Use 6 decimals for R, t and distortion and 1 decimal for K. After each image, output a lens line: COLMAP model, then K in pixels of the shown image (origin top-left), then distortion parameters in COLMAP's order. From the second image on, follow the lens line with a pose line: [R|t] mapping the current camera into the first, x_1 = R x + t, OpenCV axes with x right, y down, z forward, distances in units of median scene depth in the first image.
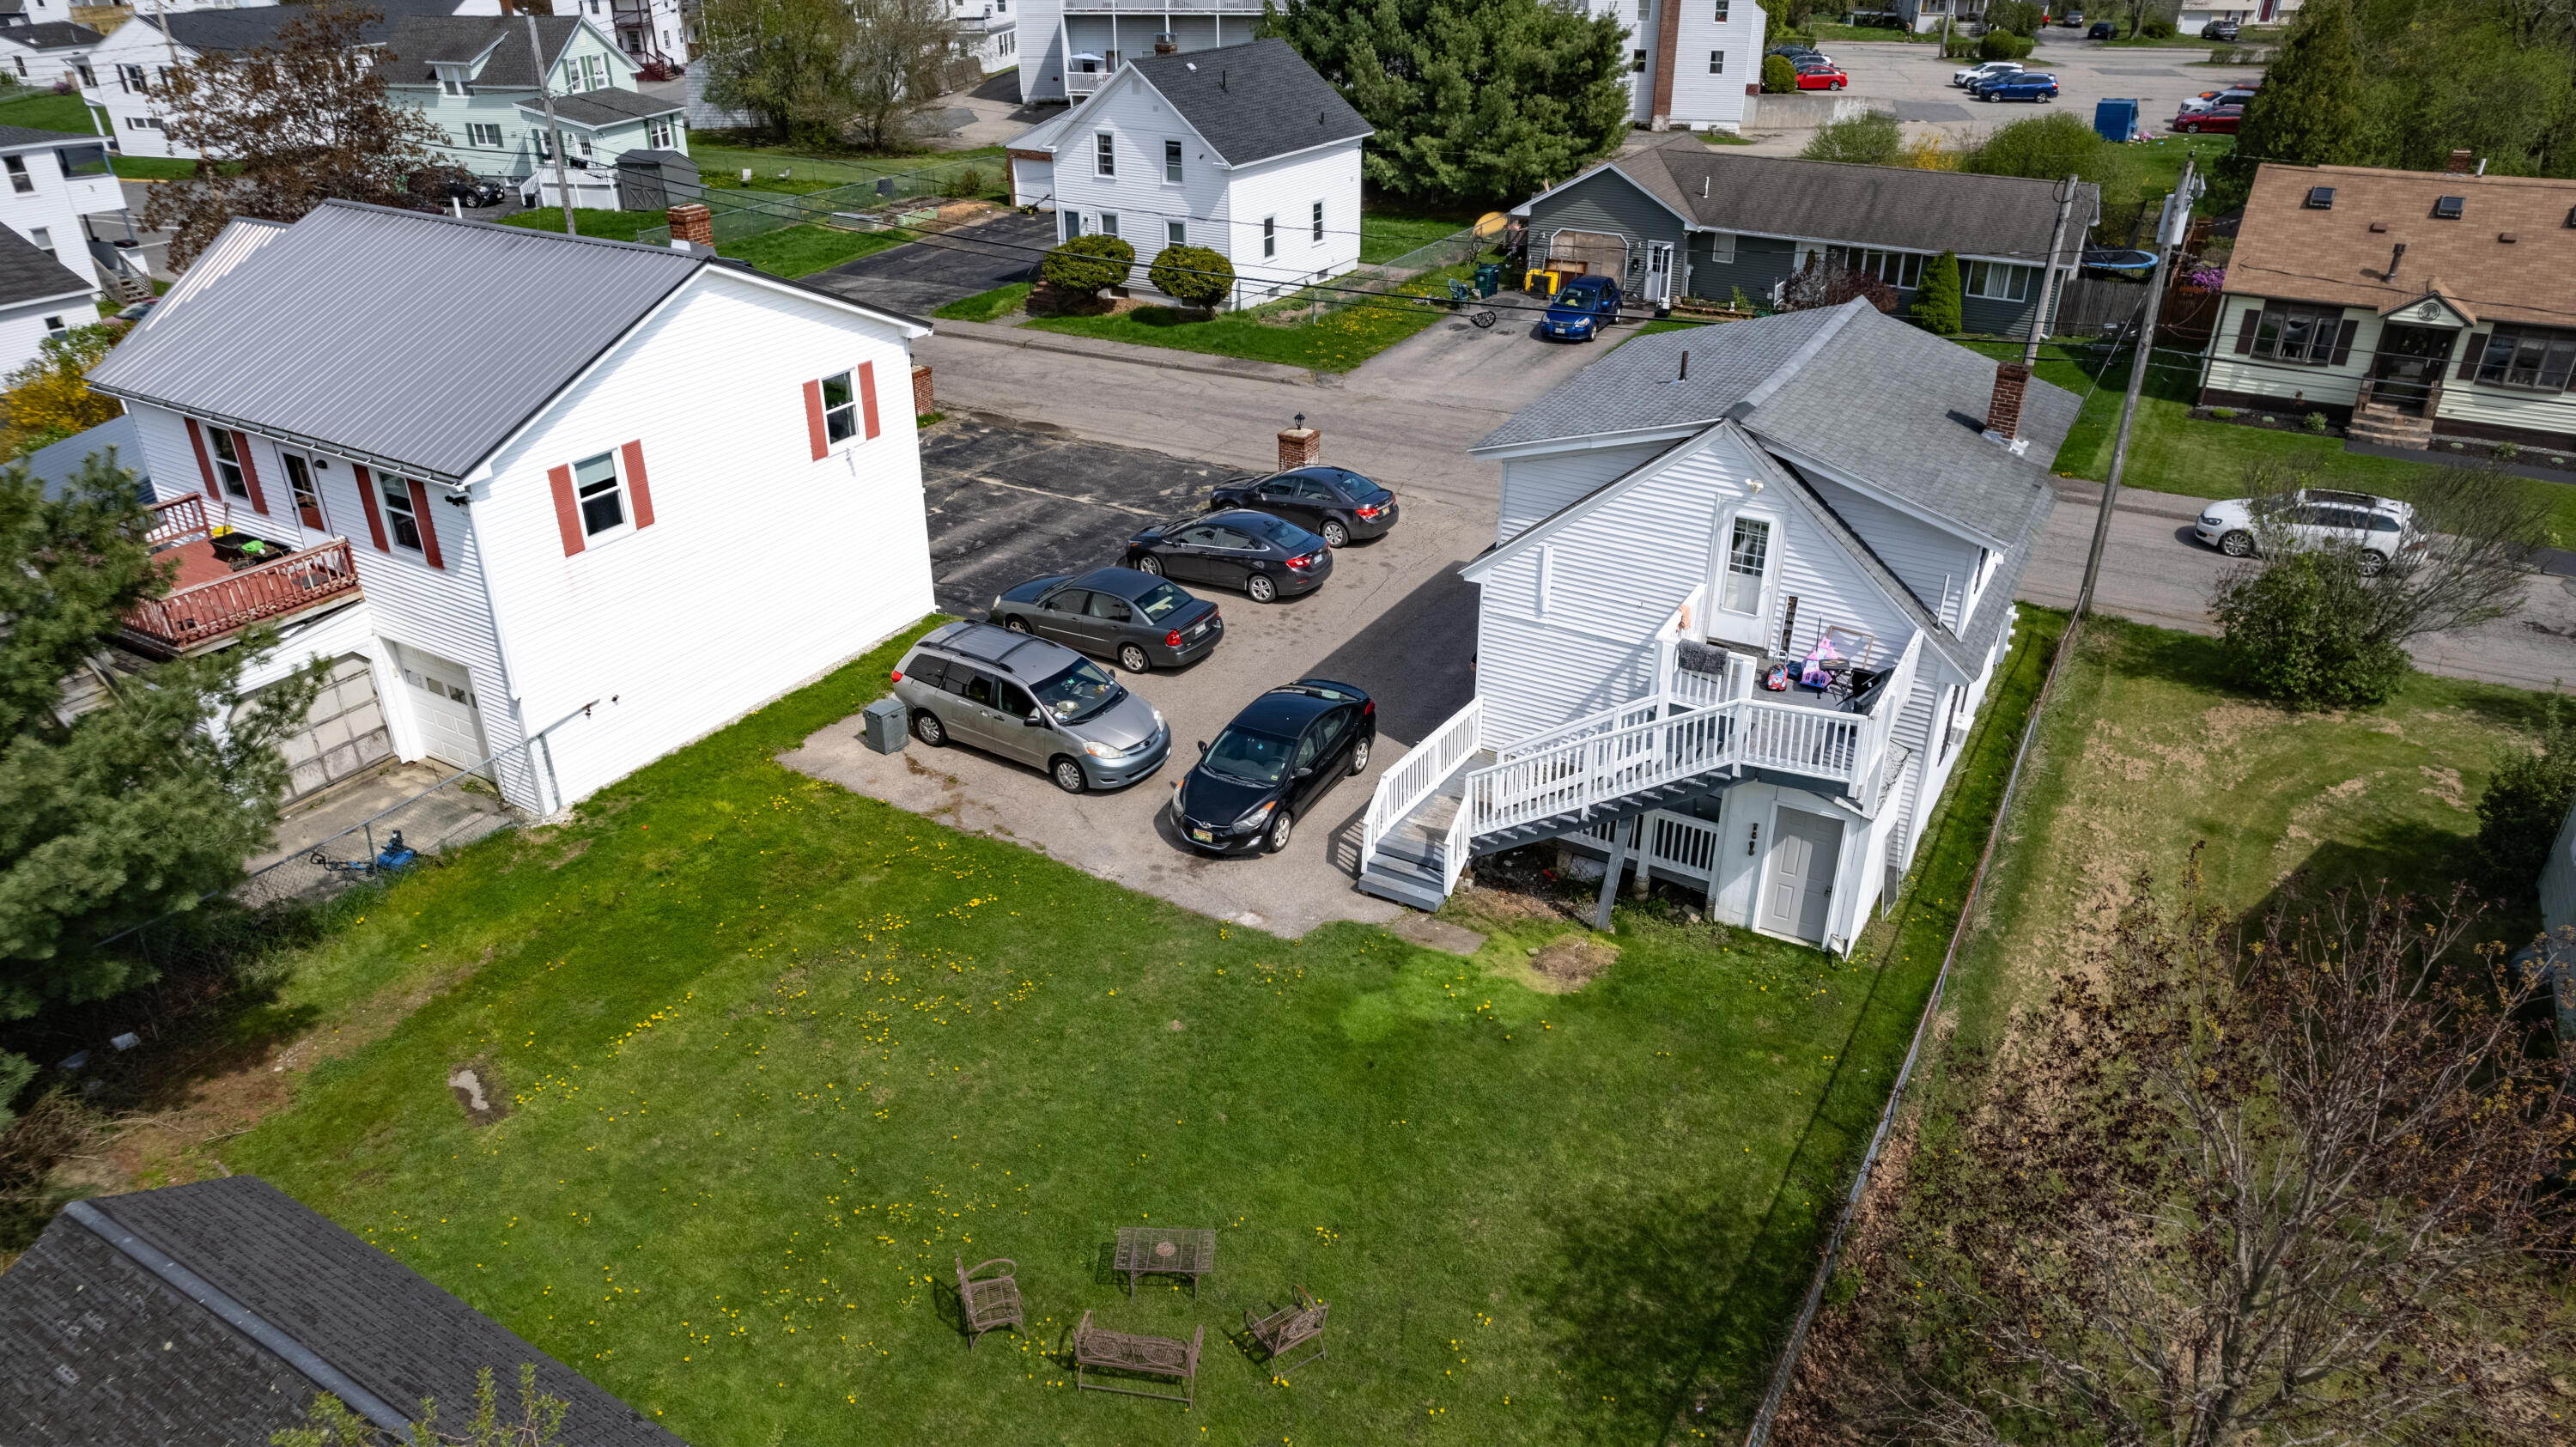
lens RADIAL K [[1651.0, 0, 1287.4], [0, 1651.0, 741.4], [0, 0, 1]] dist [-0.075653, 0.066140]
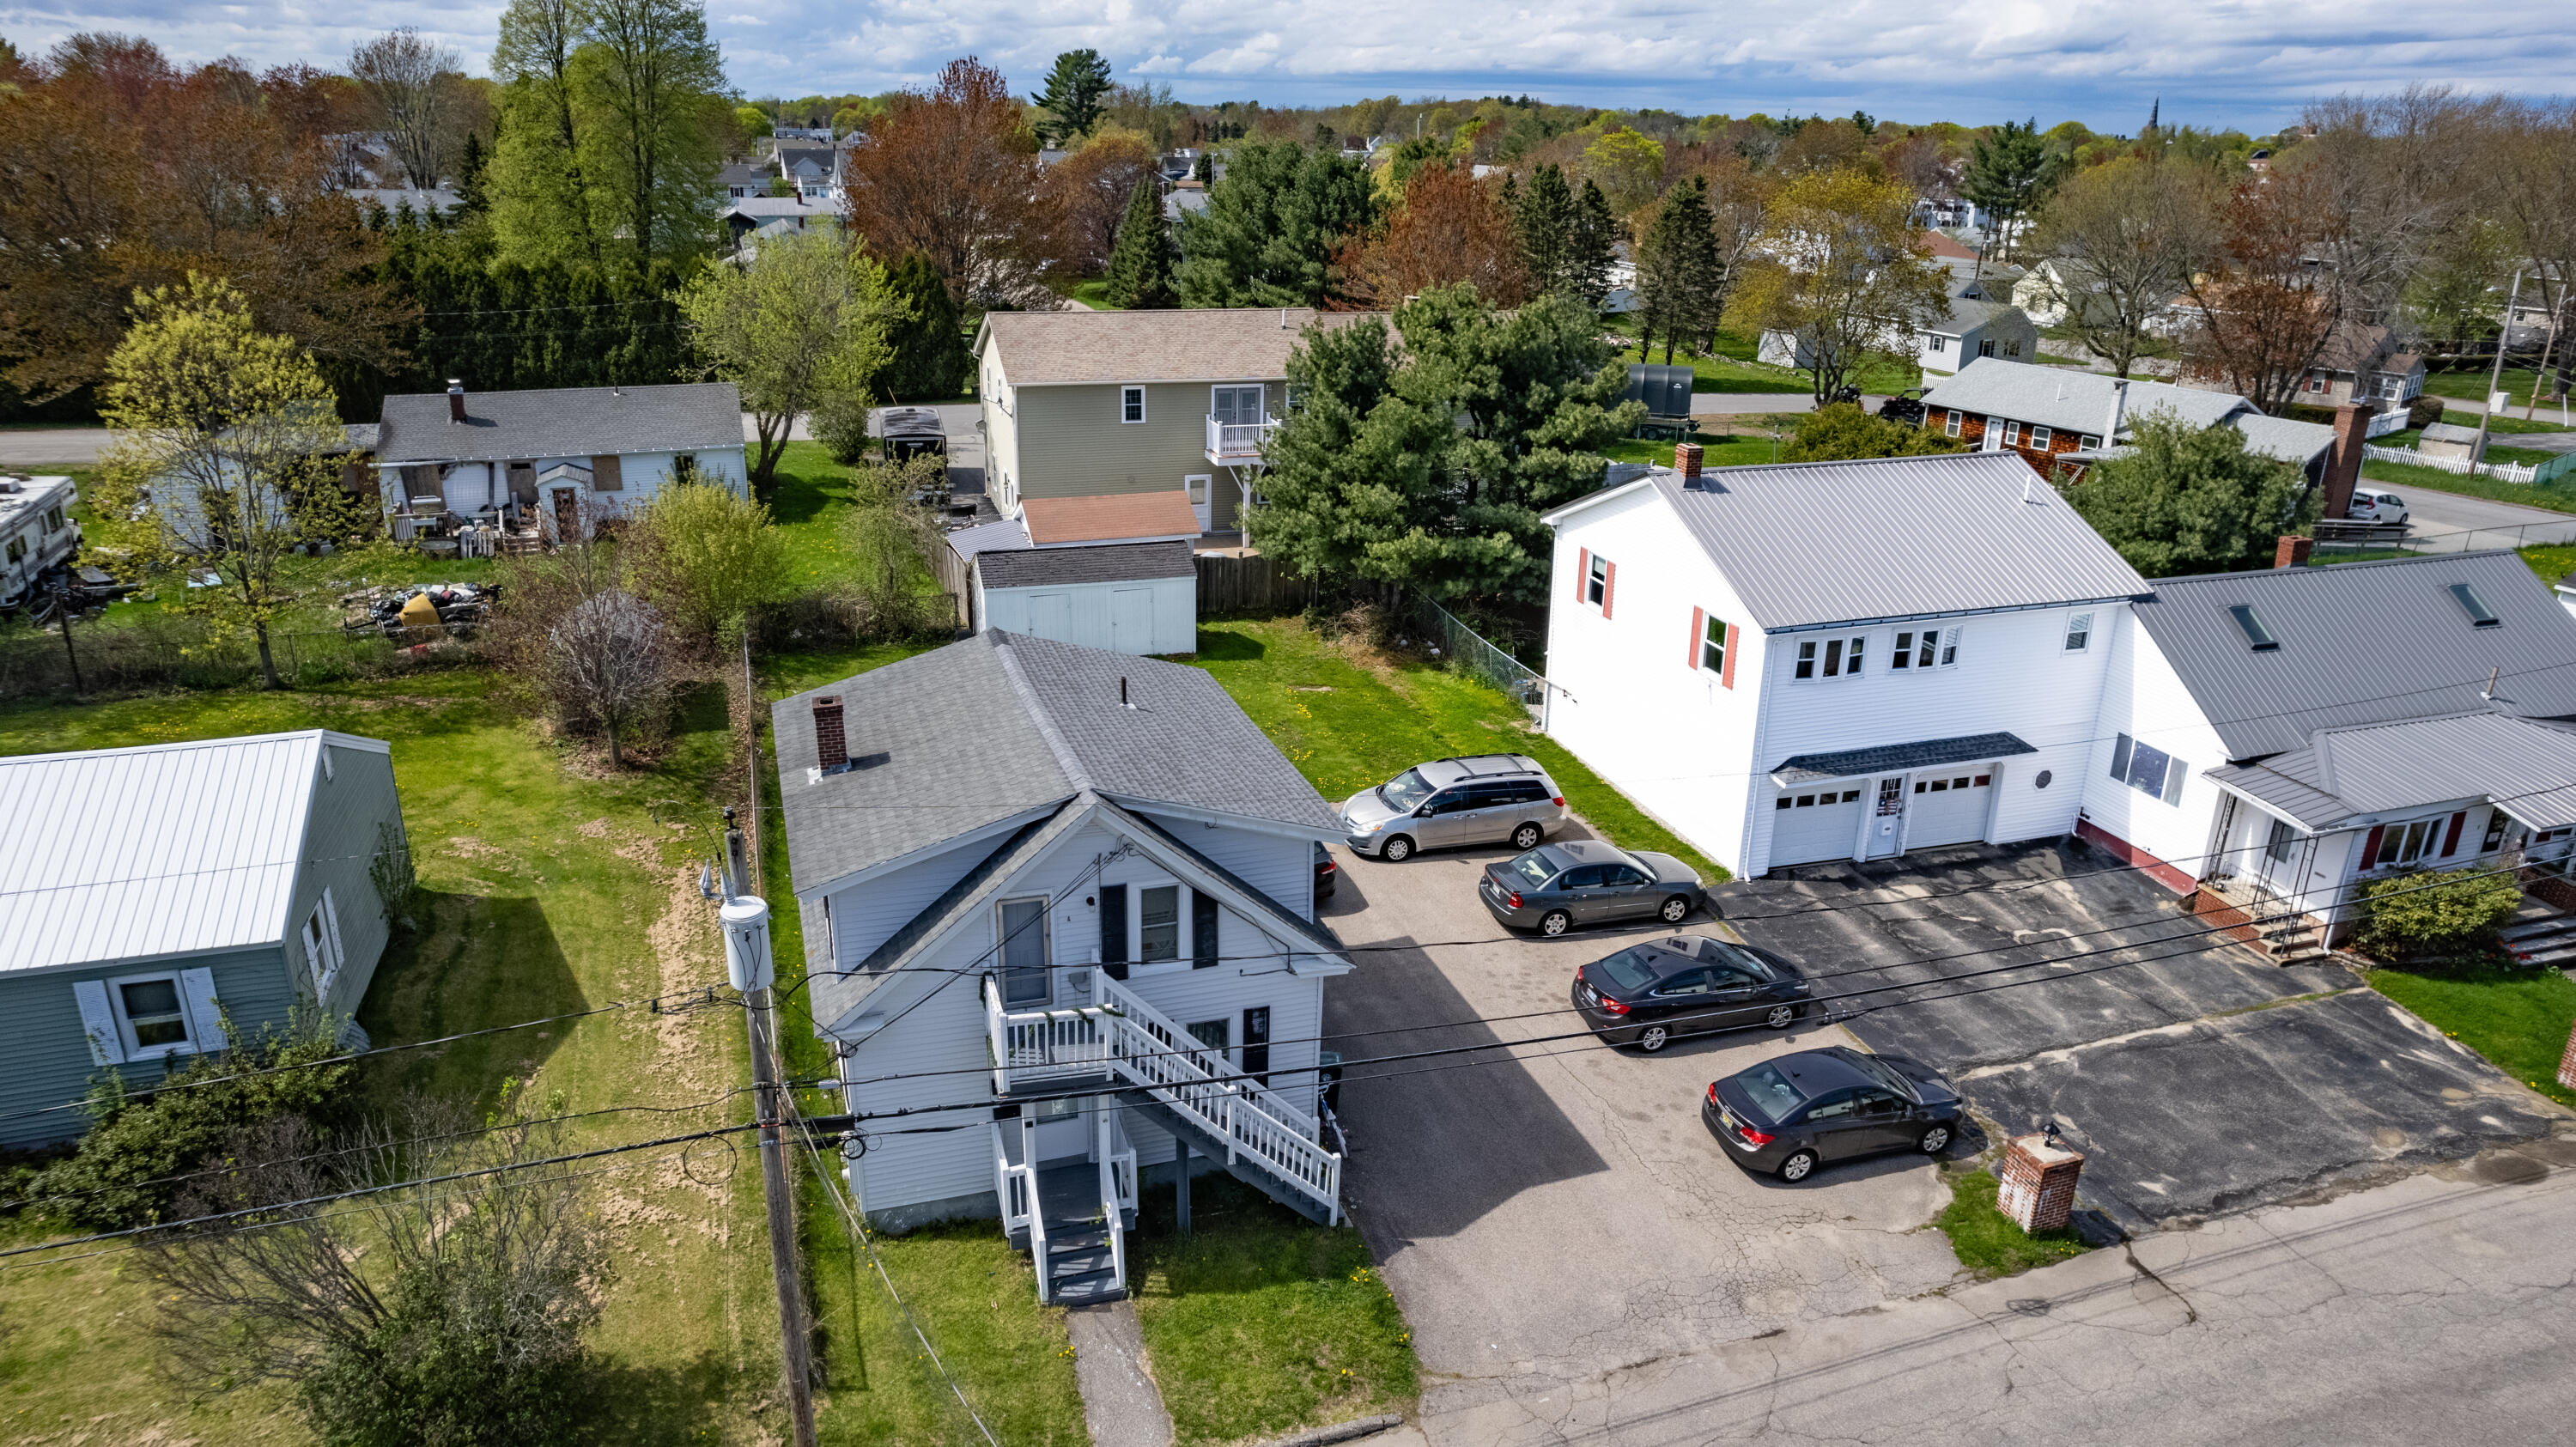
lens RADIAL K [[1651.0, 0, 1286.6], [0, 1651.0, 730.0], [0, 0, 1]] dist [-0.075653, 0.066140]
pose [[-0.663638, 0.253450, -0.703809, 0.653049], [-0.366810, 0.709722, 0.601453, -0.626387], [0.651947, 0.657311, -0.378030, 1.049664]]
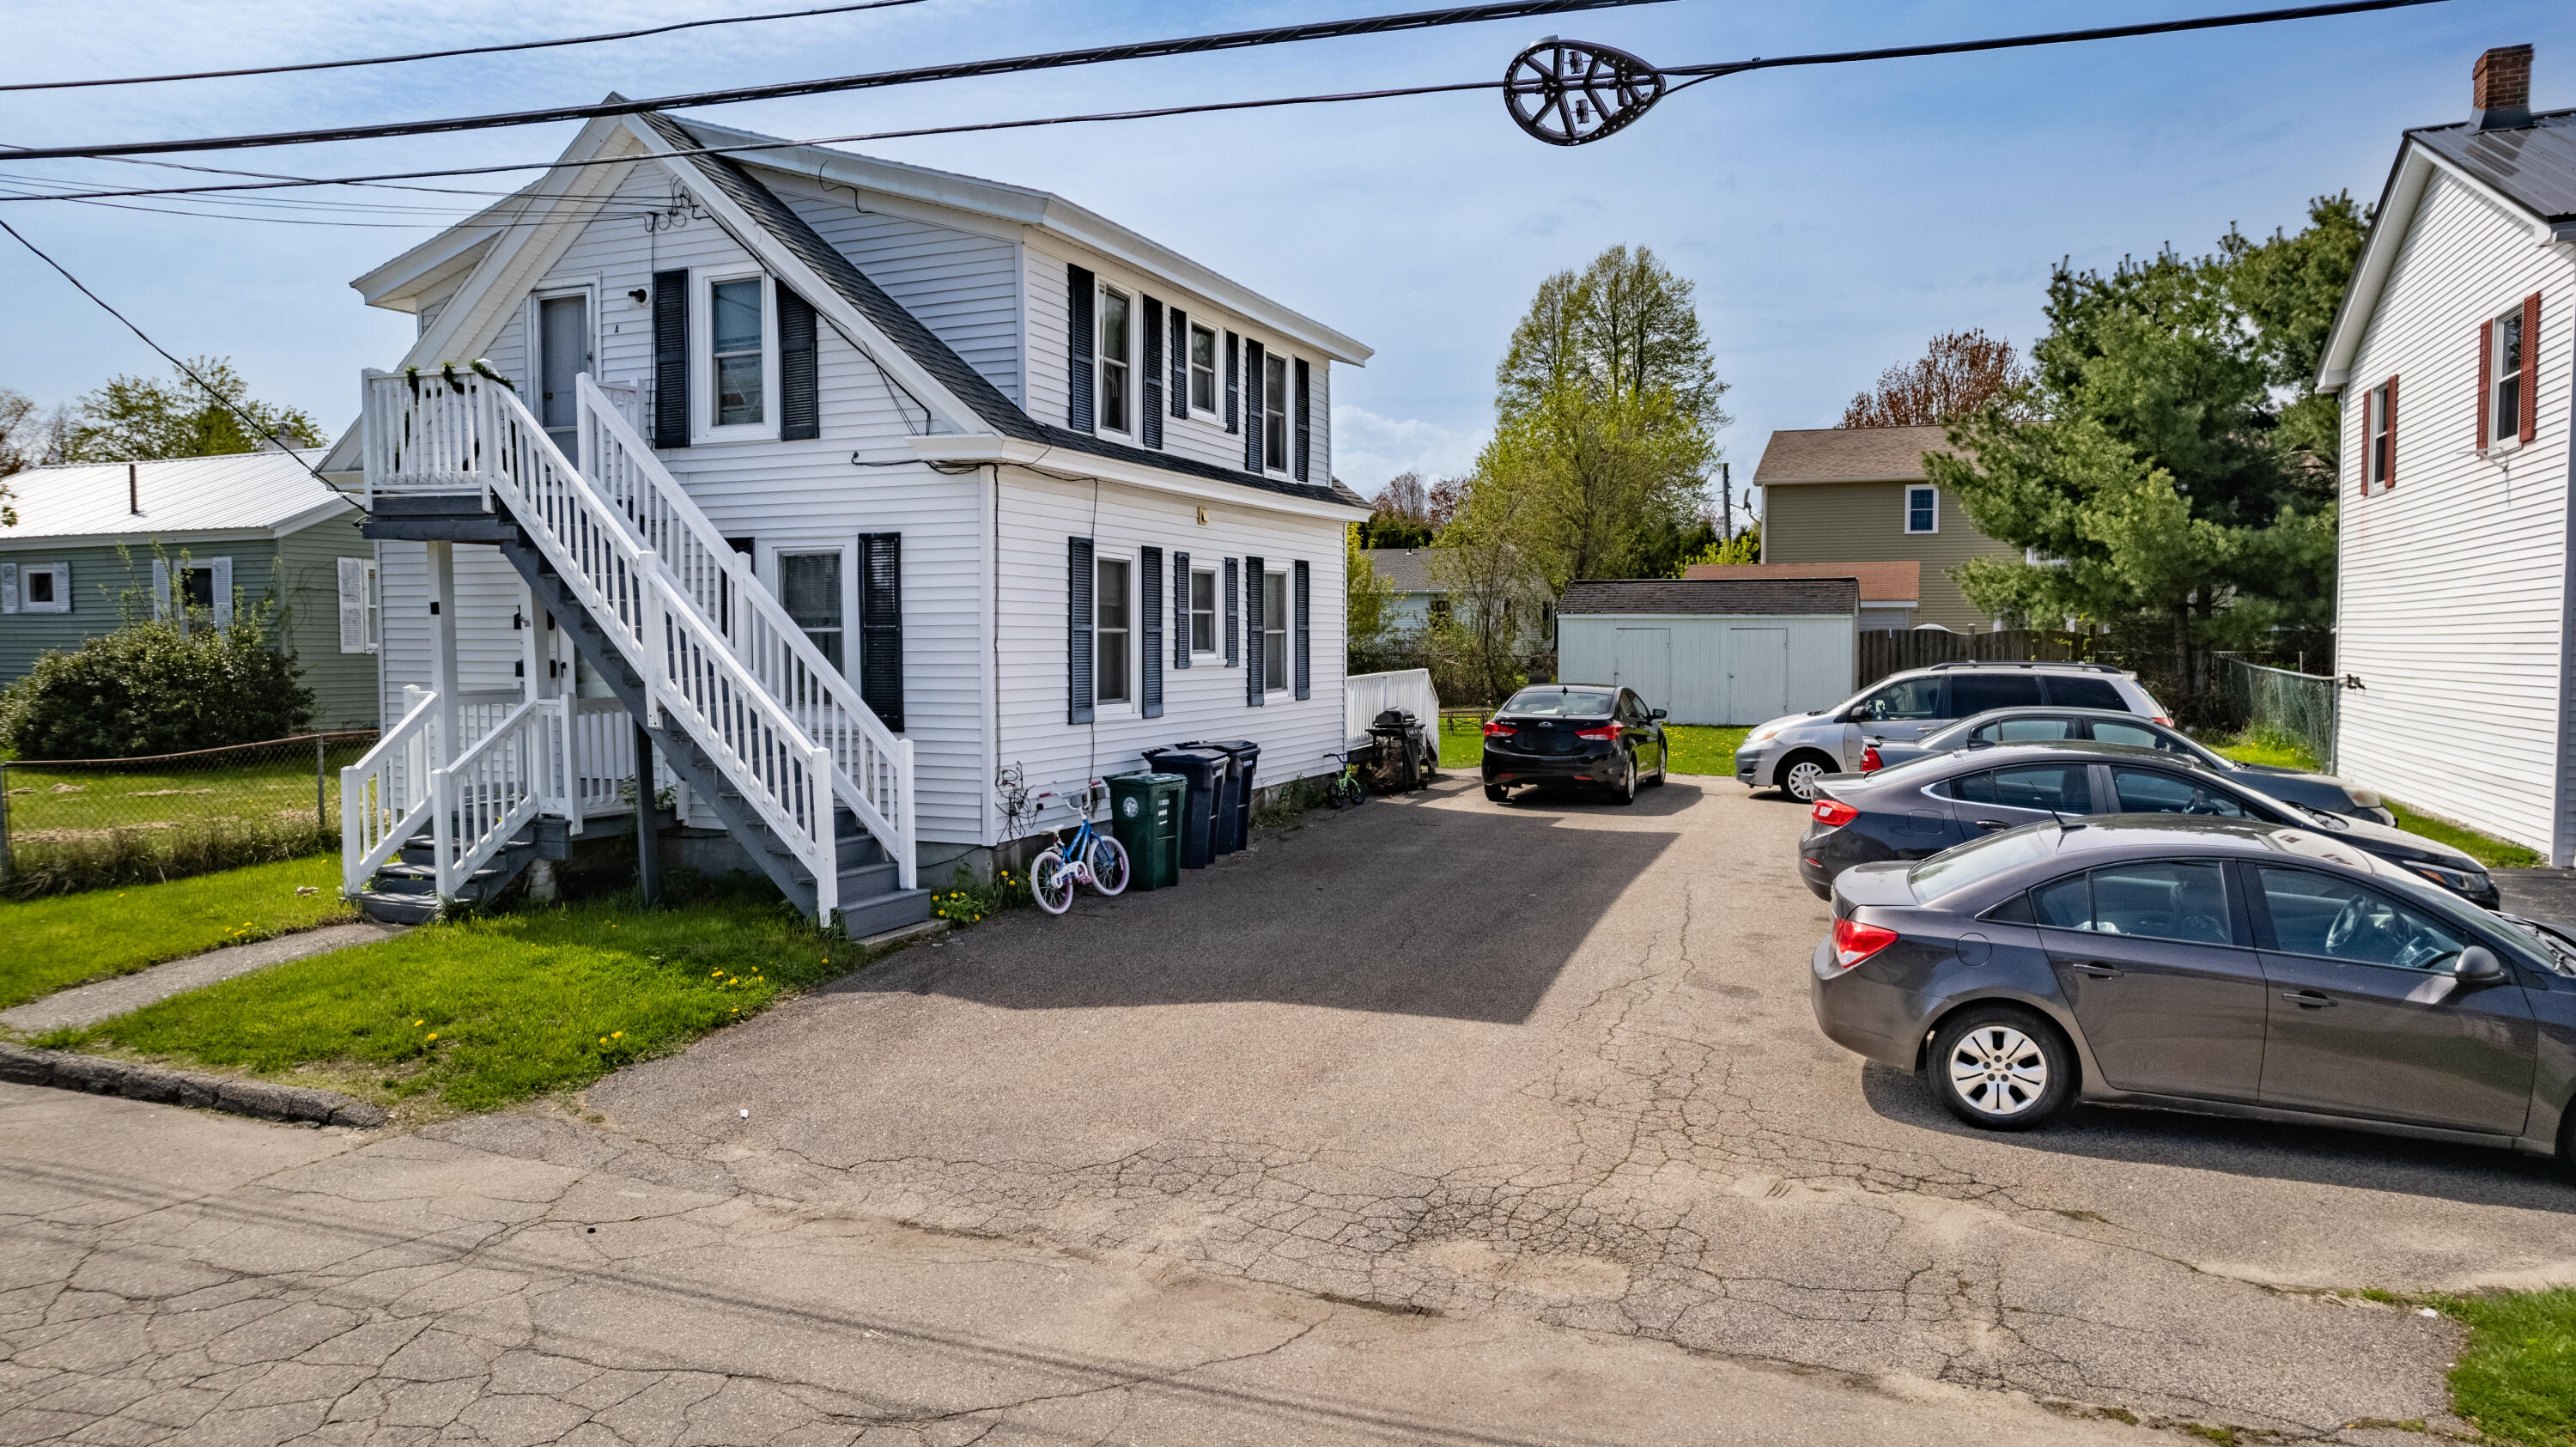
lens RADIAL K [[1651.0, 0, 1287.6], [0, 1651.0, 739.6], [0, 0, 1]] dist [-0.075653, 0.066140]
pose [[-0.991078, 0.013406, -0.132609, 0.176808], [-0.058064, 0.852134, 0.520093, -0.292761], [0.119973, 0.523152, -0.843753, 1.202880]]
